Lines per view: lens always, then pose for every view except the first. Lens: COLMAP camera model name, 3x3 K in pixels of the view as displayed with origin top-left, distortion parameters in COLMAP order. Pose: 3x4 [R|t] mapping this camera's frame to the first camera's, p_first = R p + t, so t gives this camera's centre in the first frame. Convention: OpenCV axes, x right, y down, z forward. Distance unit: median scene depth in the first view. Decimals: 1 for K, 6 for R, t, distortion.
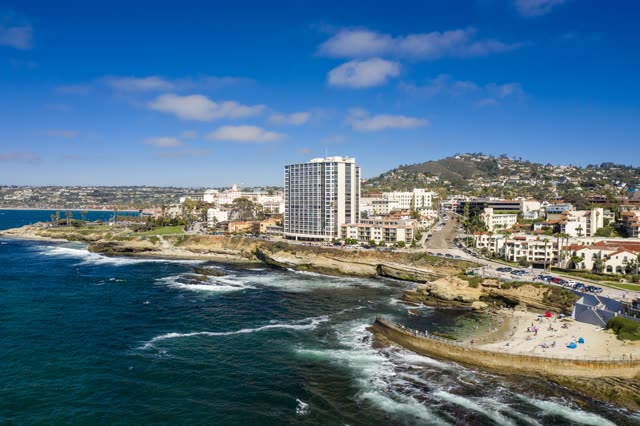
lens RADIAL K [[492.5, 0, 320.0], [0, 492.5, 213.0], [0, 0, 1]] dist [-0.021227, 0.001143]
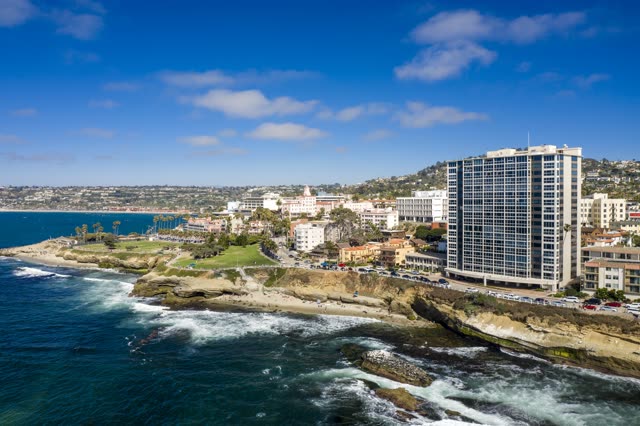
lens RADIAL K [[500.6, 0, 321.9], [0, 500.6, 200.6], [0, 0, 1]] dist [-0.031890, 0.001232]
pose [[0.999339, -0.006105, -0.035825, -0.200917], [0.005346, 0.999760, -0.021247, -0.032203], [0.035946, 0.021041, 0.999132, 0.345013]]
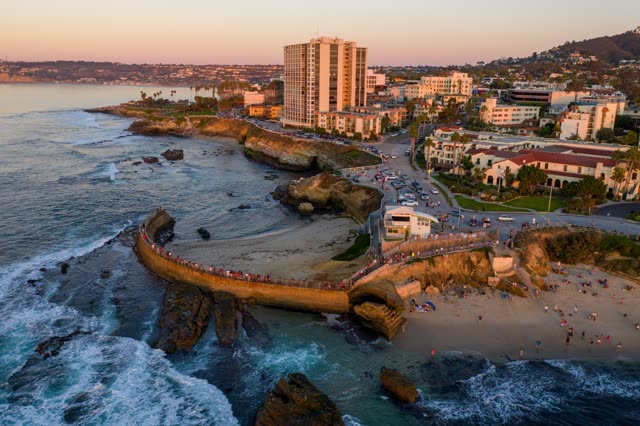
lens RADIAL K [[492.5, 0, 320.0], [0, 492.5, 213.0], [0, 0, 1]] dist [-0.021227, 0.001143]
pose [[0.949817, 0.092931, -0.298682, 0.297703], [-0.019899, 0.970867, 0.238791, -0.012516], [0.312171, -0.220864, 0.923996, 0.065375]]
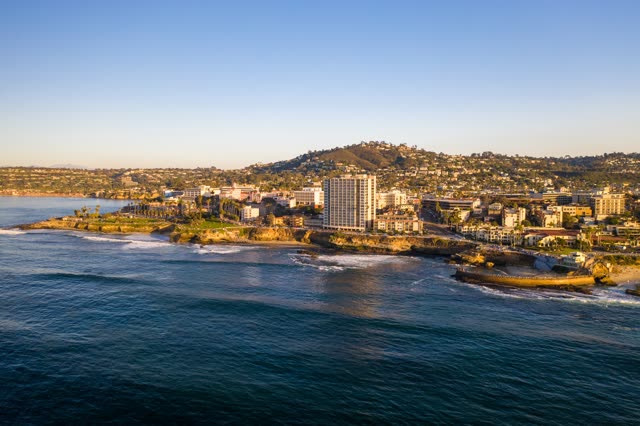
lens RADIAL K [[492.5, 0, 320.0], [0, 492.5, 213.0], [0, 0, 1]] dist [-0.021227, 0.001143]
pose [[0.975644, -0.014286, 0.218896, -0.386174], [0.005131, 0.999090, 0.042337, -0.055225], [-0.219301, -0.040183, 0.974829, -0.398448]]
